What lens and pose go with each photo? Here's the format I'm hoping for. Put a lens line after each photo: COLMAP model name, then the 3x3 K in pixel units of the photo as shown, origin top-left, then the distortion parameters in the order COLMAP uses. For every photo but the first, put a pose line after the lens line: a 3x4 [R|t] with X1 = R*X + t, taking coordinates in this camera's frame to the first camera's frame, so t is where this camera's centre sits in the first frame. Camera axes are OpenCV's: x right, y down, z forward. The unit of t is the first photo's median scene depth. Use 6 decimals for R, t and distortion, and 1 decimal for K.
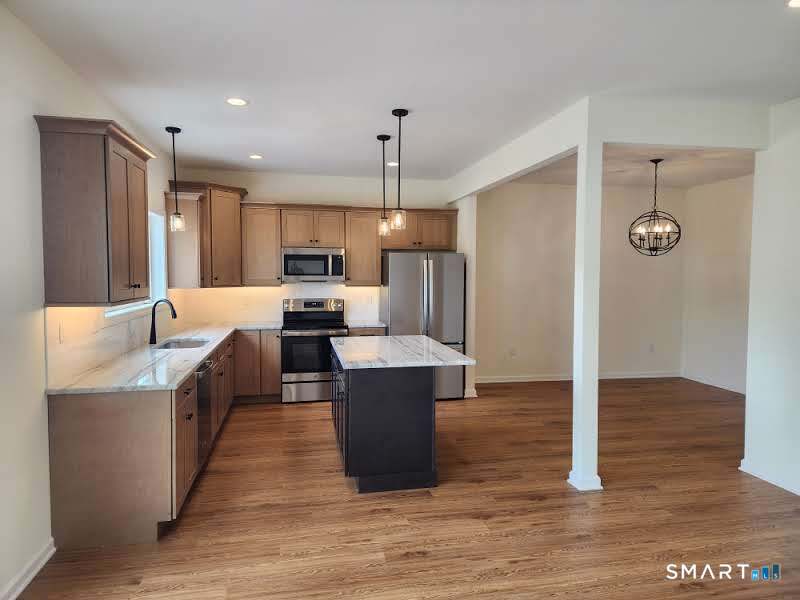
lens RADIAL K [[530.5, 0, 401.5], [0, 530.5, 296.7], [0, 0, 1]] dist [0.063275, -0.012928]
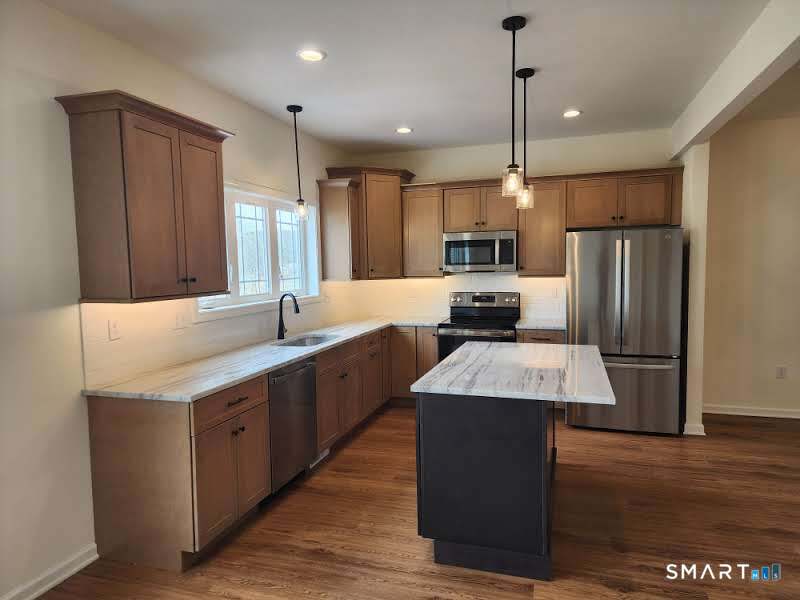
lens RADIAL K [[530.5, 0, 400.0], [0, 530.5, 304.5], [0, 0, 1]] dist [0.063275, -0.012928]
pose [[0.879719, 0.018119, -0.475149, 0.132727], [-0.002242, 0.999421, 0.033960, -0.005422], [0.475489, -0.028810, 0.879250, 0.205556]]
